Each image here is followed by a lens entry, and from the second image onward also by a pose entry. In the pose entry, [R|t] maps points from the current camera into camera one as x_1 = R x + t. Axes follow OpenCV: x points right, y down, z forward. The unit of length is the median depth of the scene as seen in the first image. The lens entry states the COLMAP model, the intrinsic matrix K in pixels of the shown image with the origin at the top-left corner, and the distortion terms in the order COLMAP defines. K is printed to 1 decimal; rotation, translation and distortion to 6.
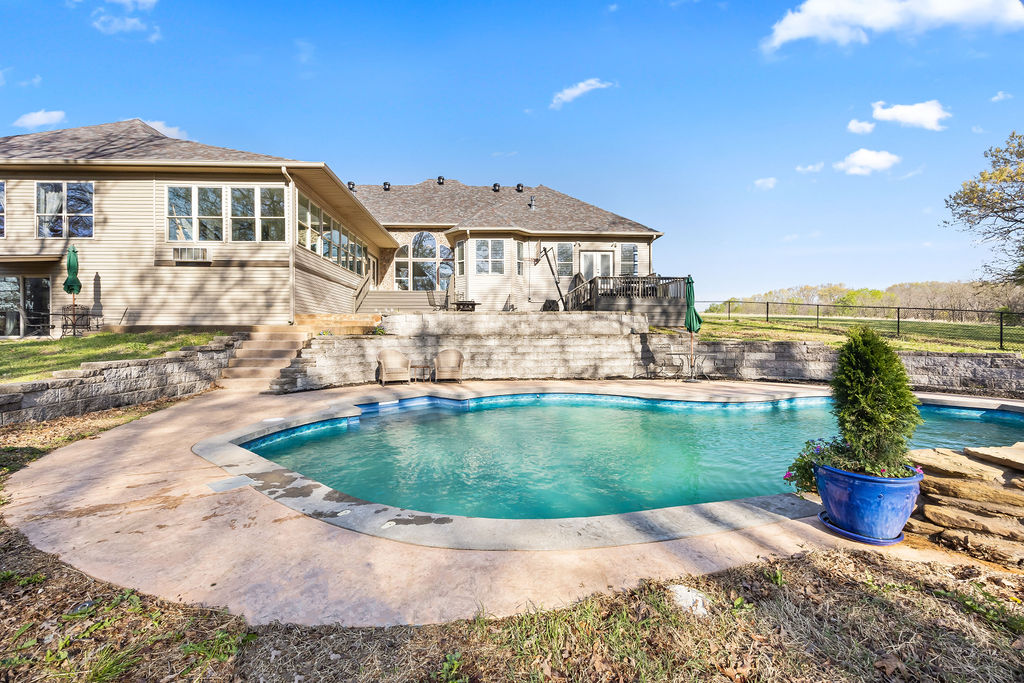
lens RADIAL K [[398.5, 0, 515.3], [0, 398.5, 342.4], [0, 0, 1]] dist [-0.022771, 0.001115]
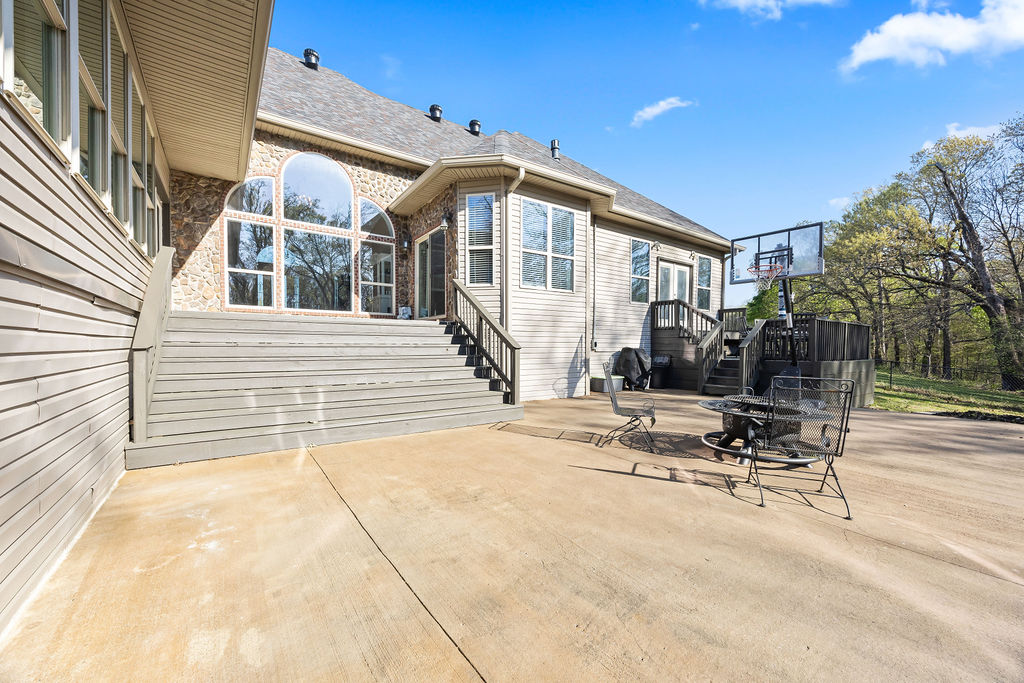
lens RADIAL K [[398.5, 0, 506.7], [0, 398.5, 347.3], [0, 0, 1]] dist [-0.022771, 0.001115]
pose [[0.829260, -0.000921, 0.558862, -0.510960], [0.003477, 0.999988, -0.003511, -0.169681], [-0.558852, 0.004855, 0.829253, 1.055750]]
